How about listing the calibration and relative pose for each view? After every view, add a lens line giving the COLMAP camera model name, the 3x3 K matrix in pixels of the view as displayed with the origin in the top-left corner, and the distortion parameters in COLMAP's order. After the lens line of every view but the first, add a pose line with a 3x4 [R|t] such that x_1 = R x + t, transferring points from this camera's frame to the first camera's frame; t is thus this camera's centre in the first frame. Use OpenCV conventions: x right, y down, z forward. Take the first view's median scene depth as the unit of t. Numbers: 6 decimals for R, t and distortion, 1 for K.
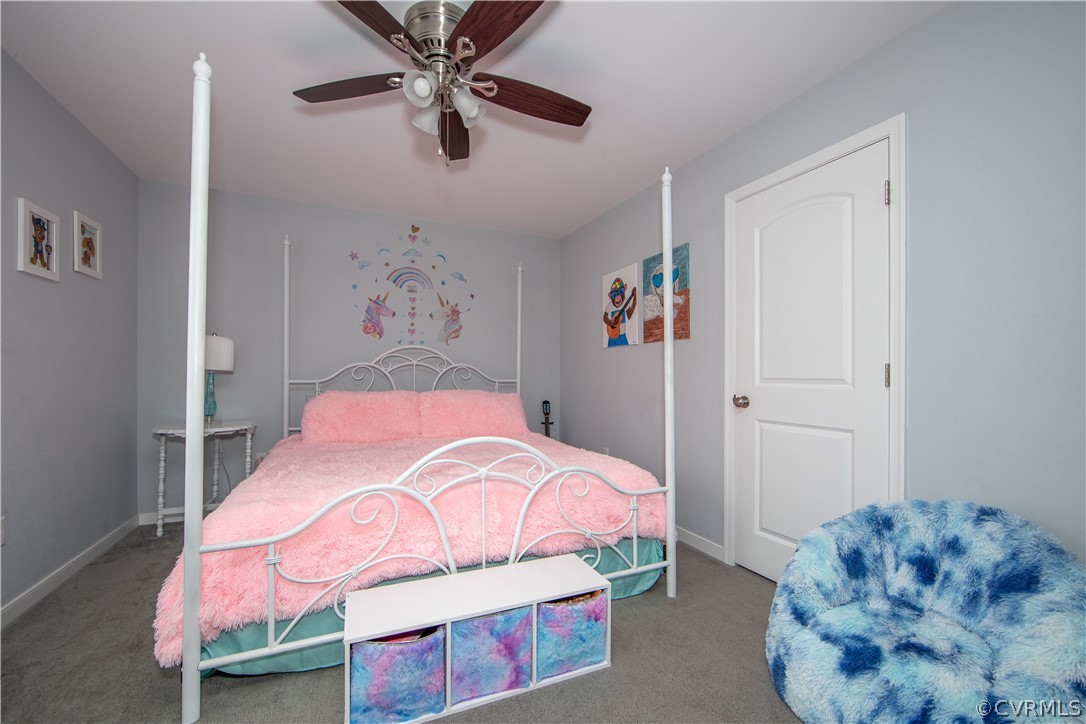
lens RADIAL K [[435.4, 0, 537.3], [0, 435.4, 371.7], [0, 0, 1]] dist [-0.010898, 0.002402]
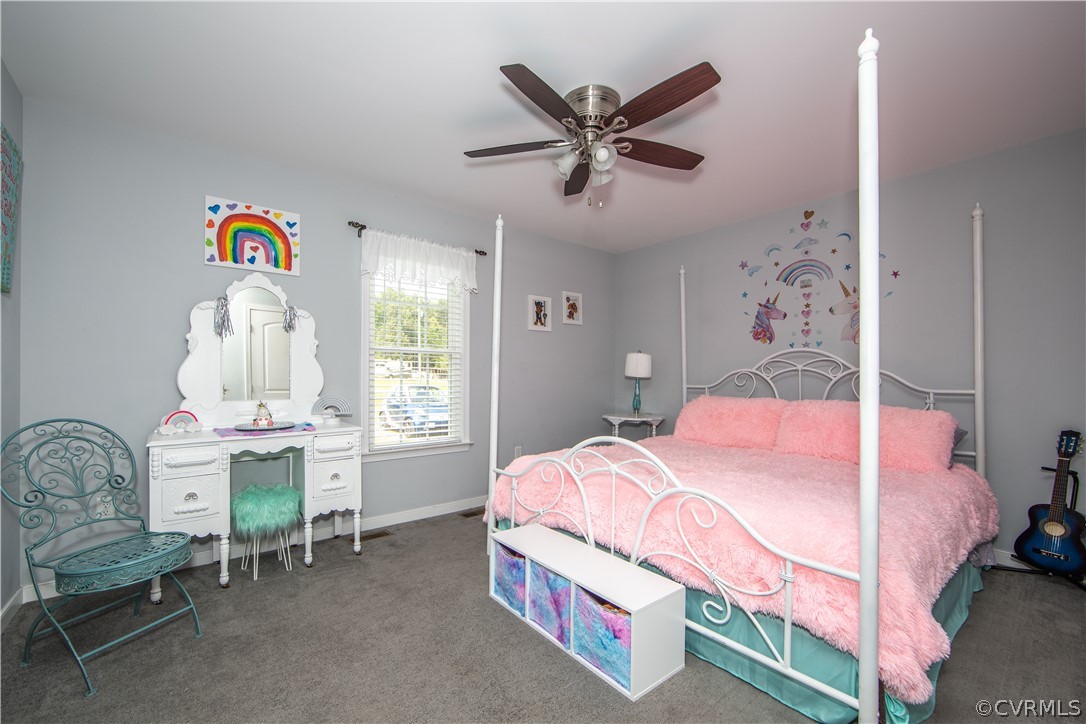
lens RADIAL K [[435.4, 0, 519.5], [0, 435.4, 371.3], [0, 0, 1]] dist [-0.010898, 0.002402]
pose [[0.246491, -0.015745, -0.969017, 0.598609], [0.002282, 0.999875, -0.015666, -0.001449], [0.969142, 0.001650, 0.246496, 0.323049]]
